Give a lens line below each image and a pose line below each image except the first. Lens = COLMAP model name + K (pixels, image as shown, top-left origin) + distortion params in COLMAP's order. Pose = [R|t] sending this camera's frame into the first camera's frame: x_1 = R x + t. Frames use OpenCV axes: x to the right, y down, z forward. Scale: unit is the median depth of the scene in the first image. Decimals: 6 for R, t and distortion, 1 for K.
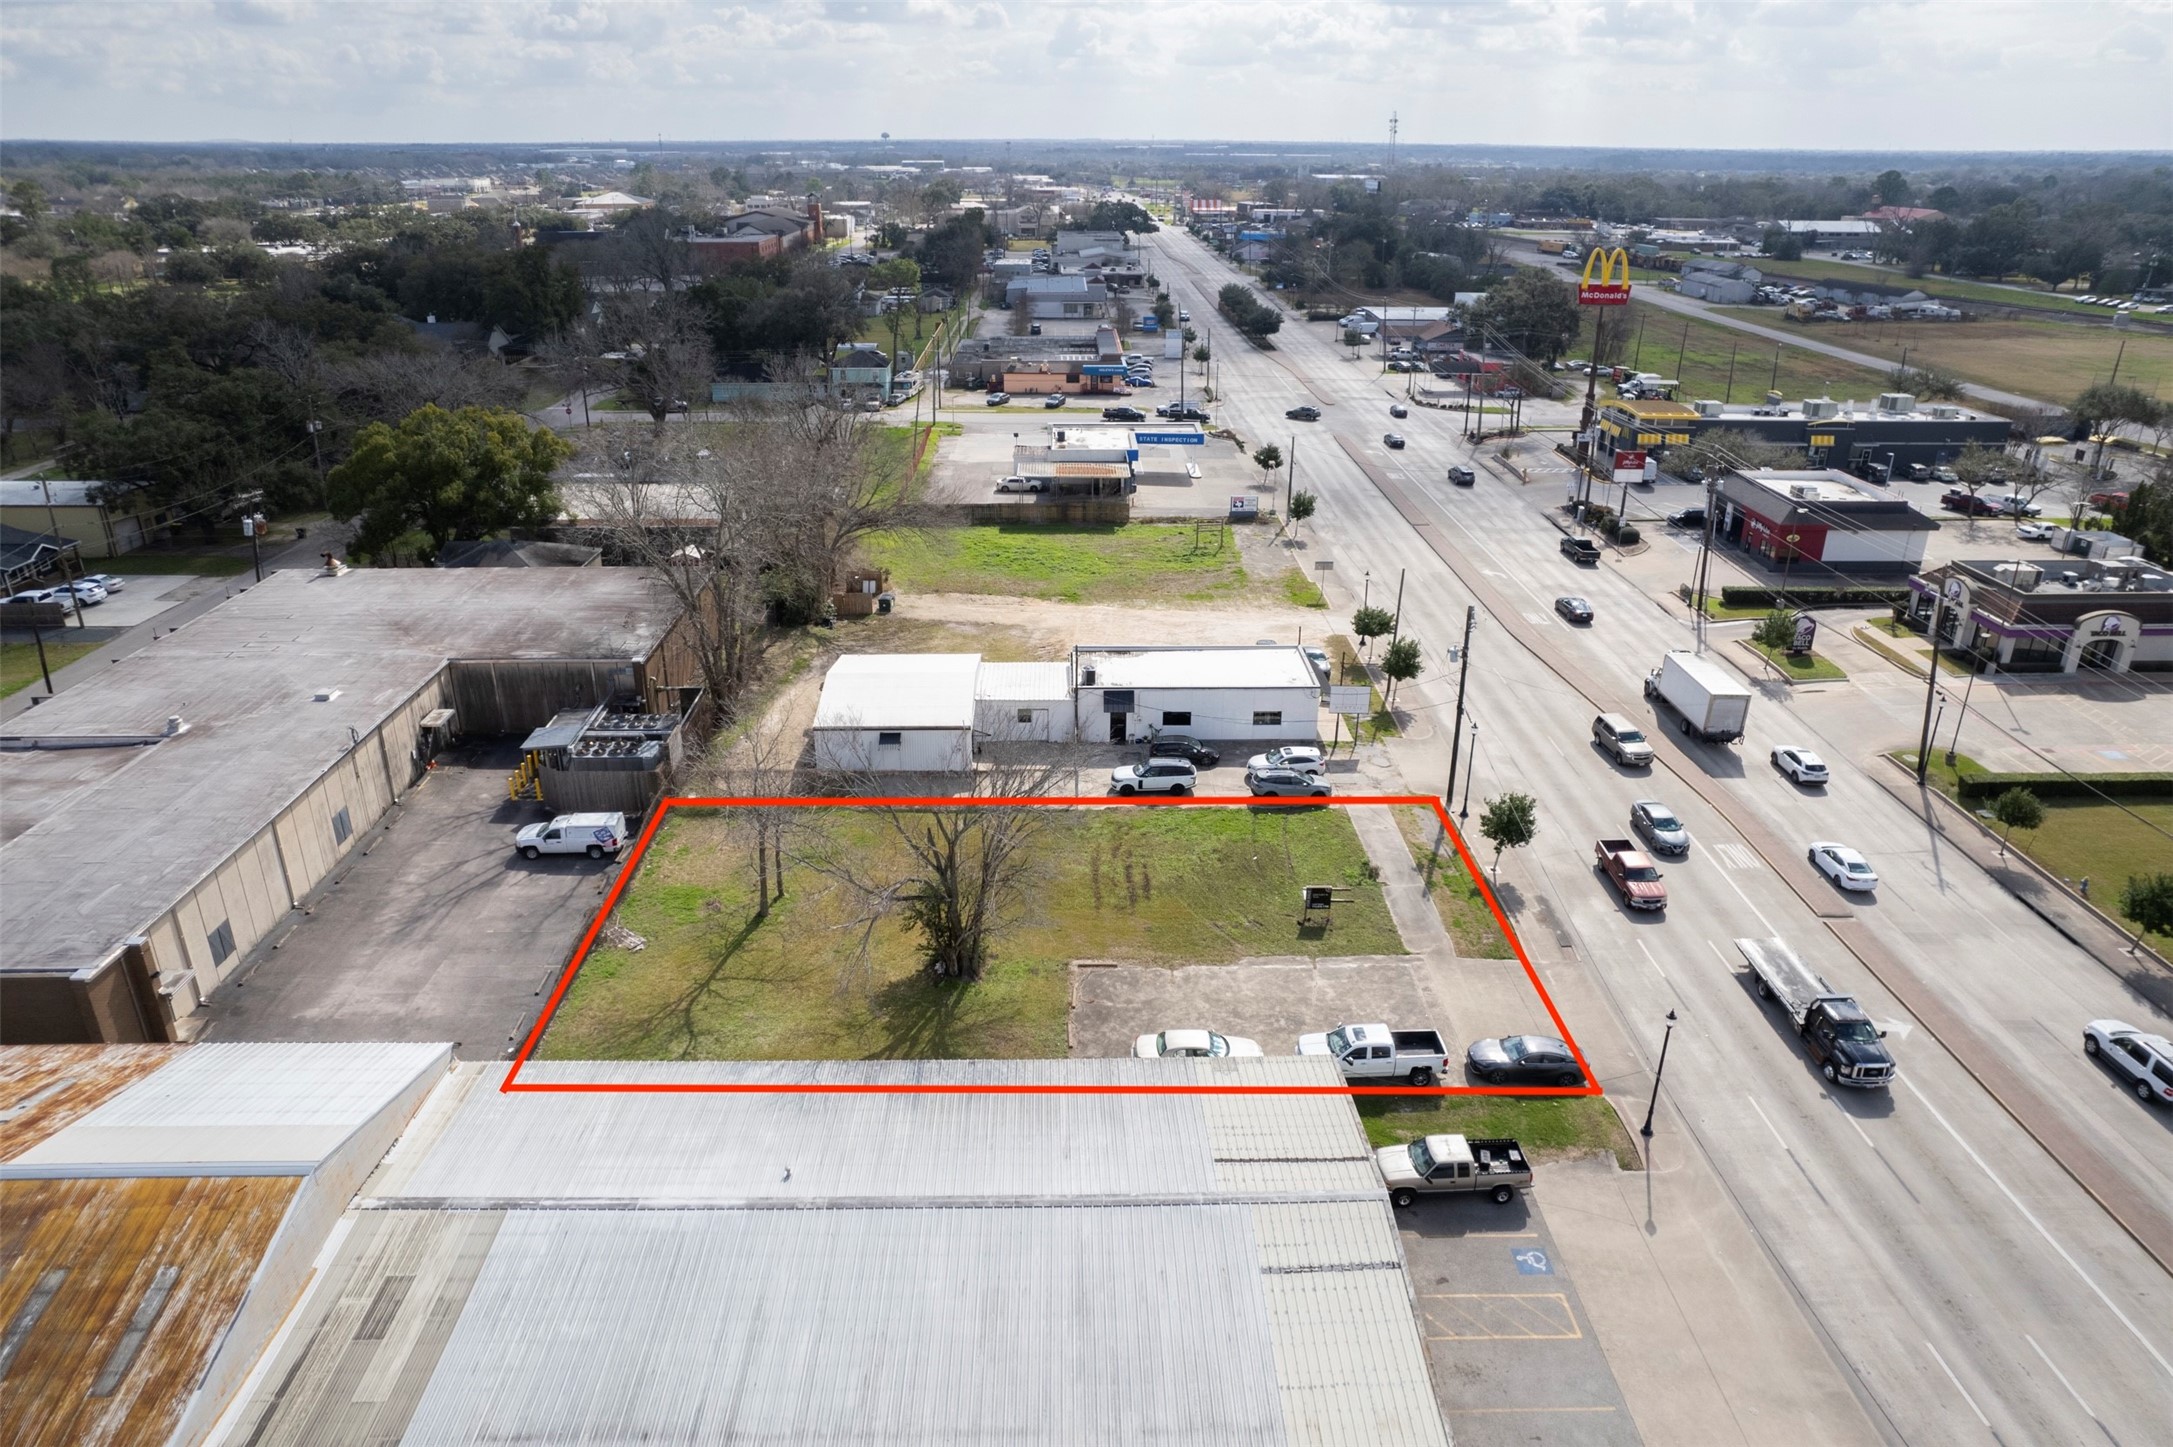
lens RADIAL K [[1384.5, 0, 1089.1], [0, 1384.5, 721.0], [0, 0, 1]] dist [-0.074568, 0.067071]
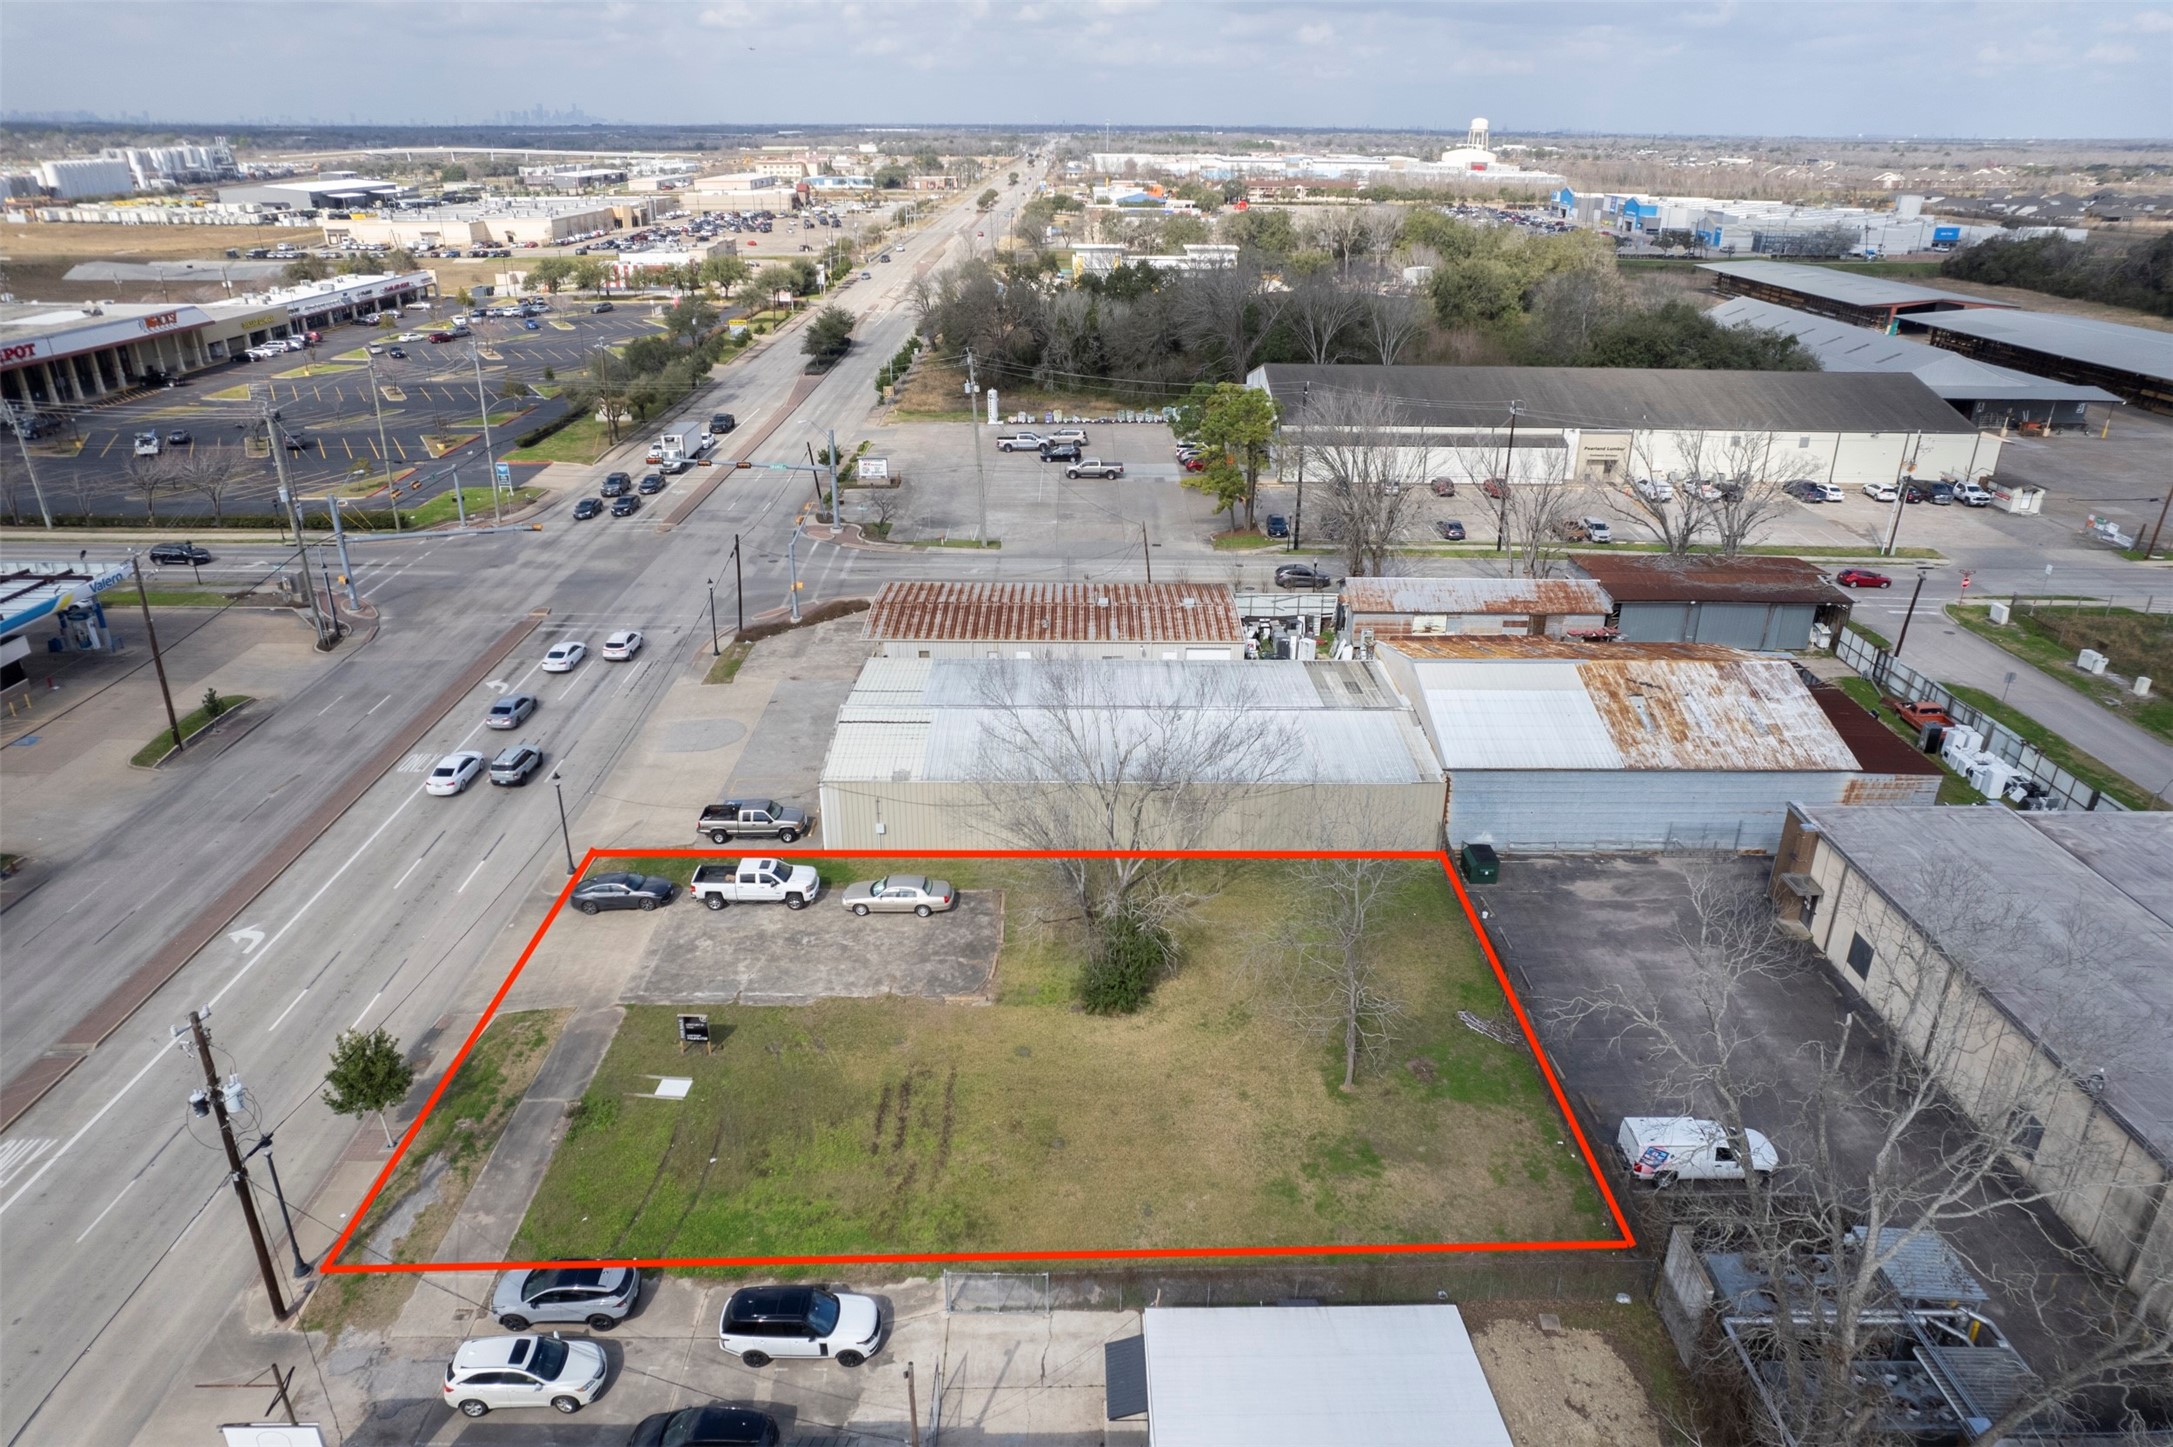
lens RADIAL K [[1384.5, 0, 1089.1], [0, 1384.5, 721.0], [0, 0, 1]] dist [-0.074568, 0.067071]
pose [[-0.999796, -0.017169, 0.010630, -0.054342], [-0.004032, 0.685541, 0.728023, -0.408407], [-0.019786, 0.727832, -0.685470, 0.957130]]
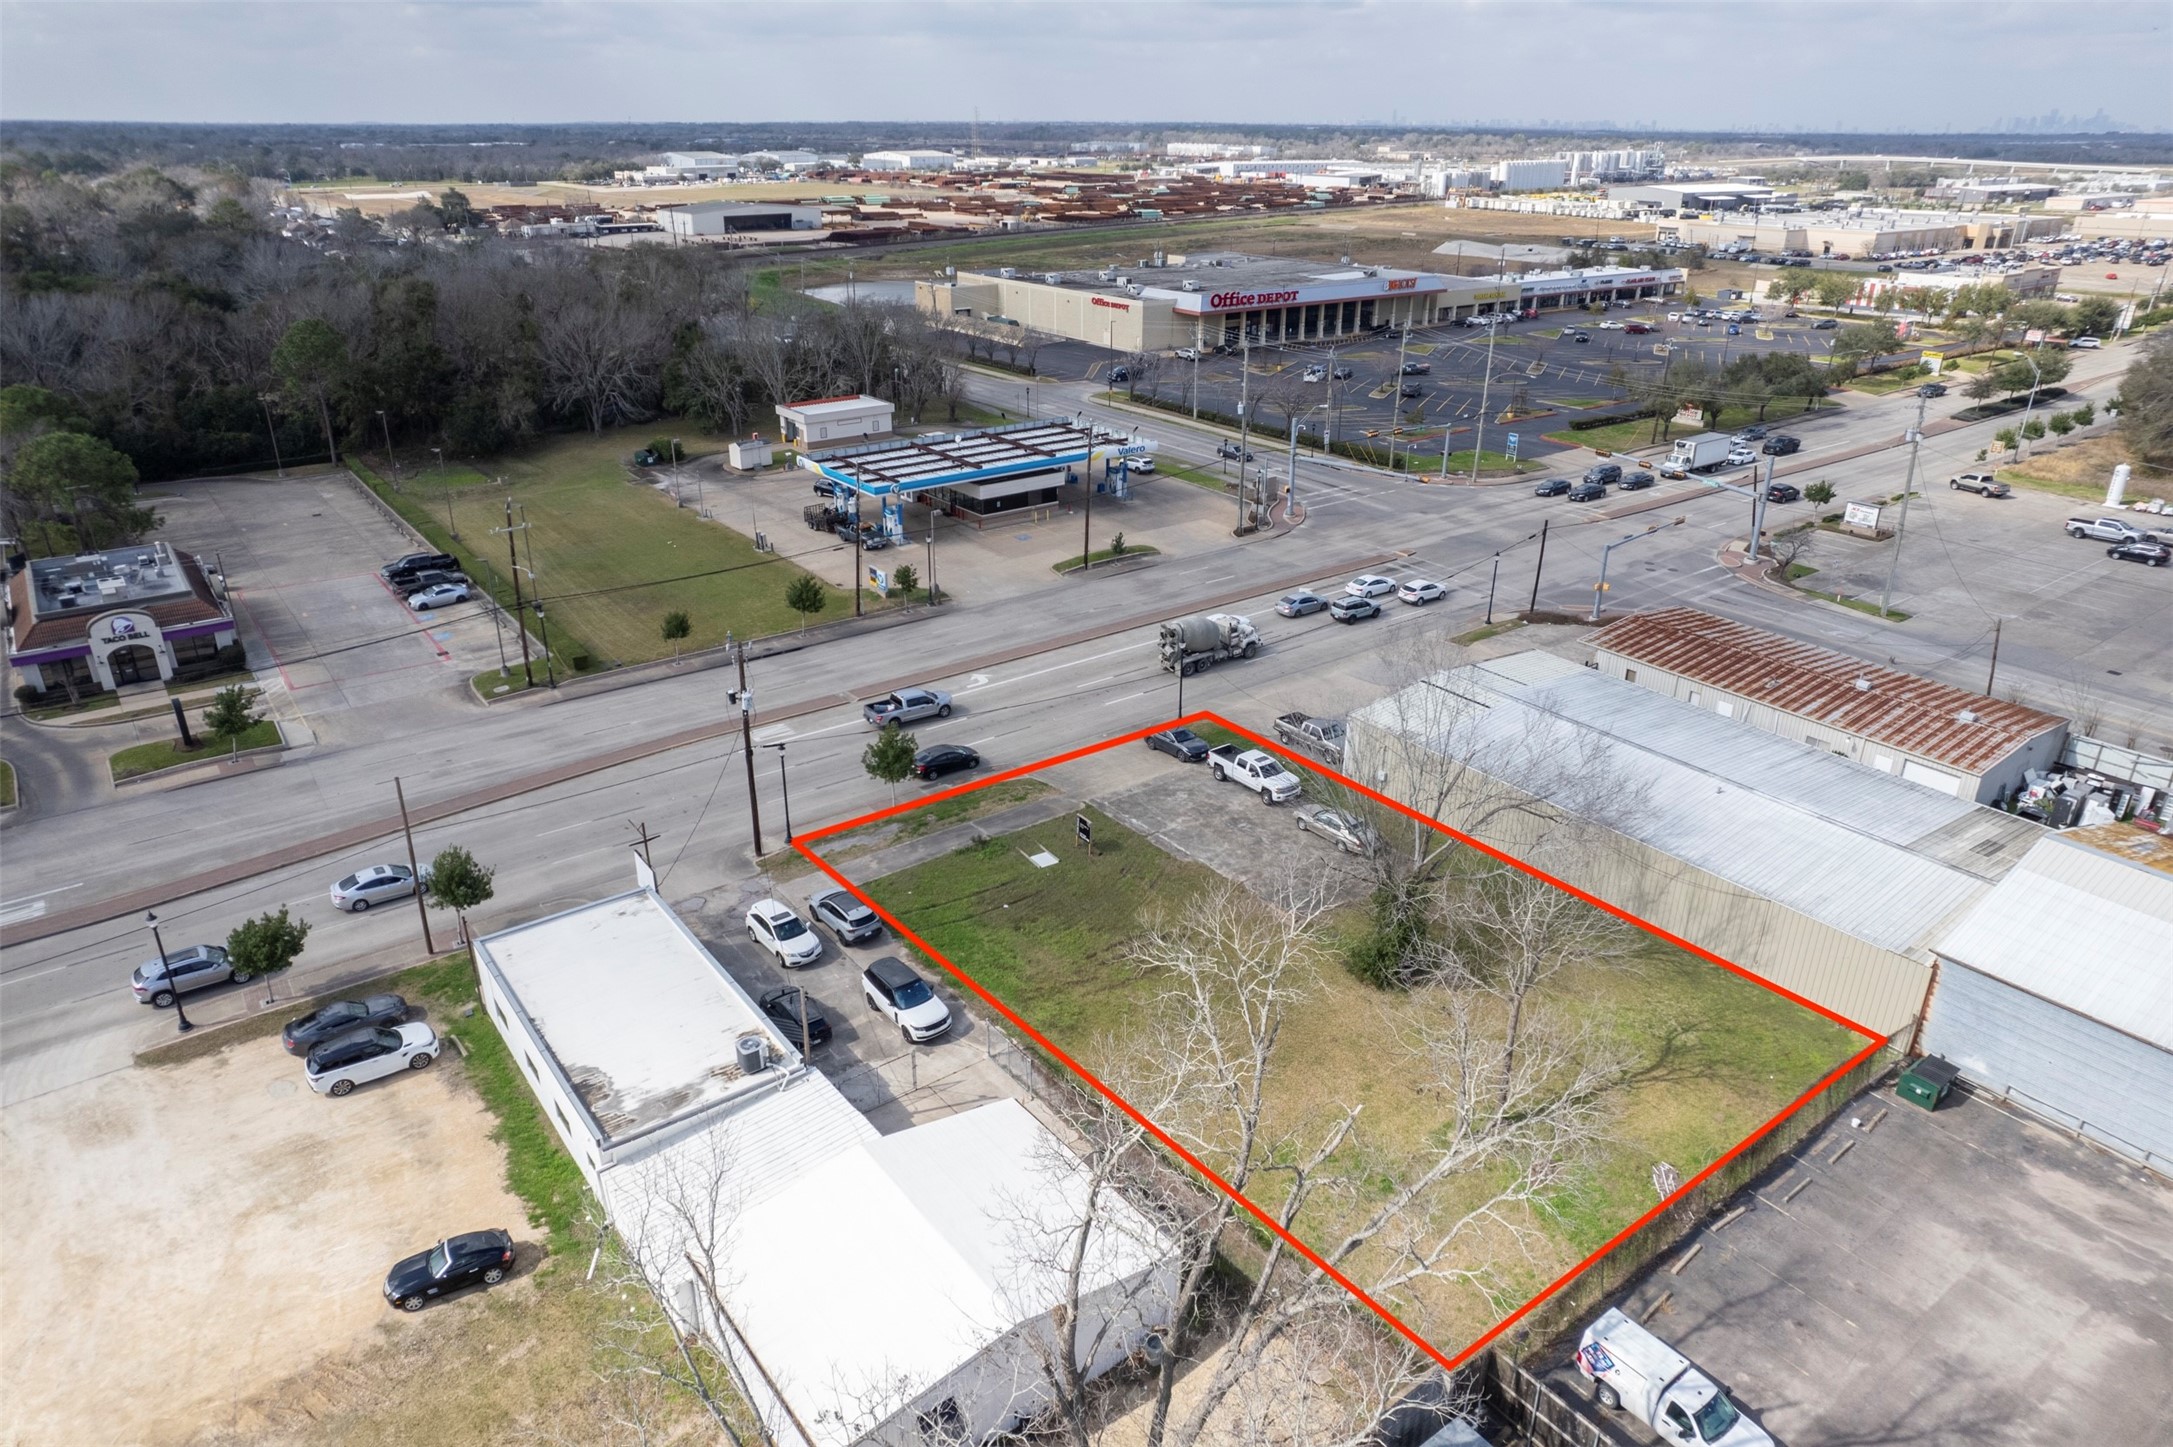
lens RADIAL K [[1384.5, 0, 1089.1], [0, 1384.5, 721.0], [0, 0, 1]] dist [-0.074568, 0.067071]
pose [[-0.584928, -0.332711, 0.739704, -0.401331], [0.311129, 0.750187, 0.583454, -0.373013], [-0.749038, 0.571422, -0.335289, 0.873741]]
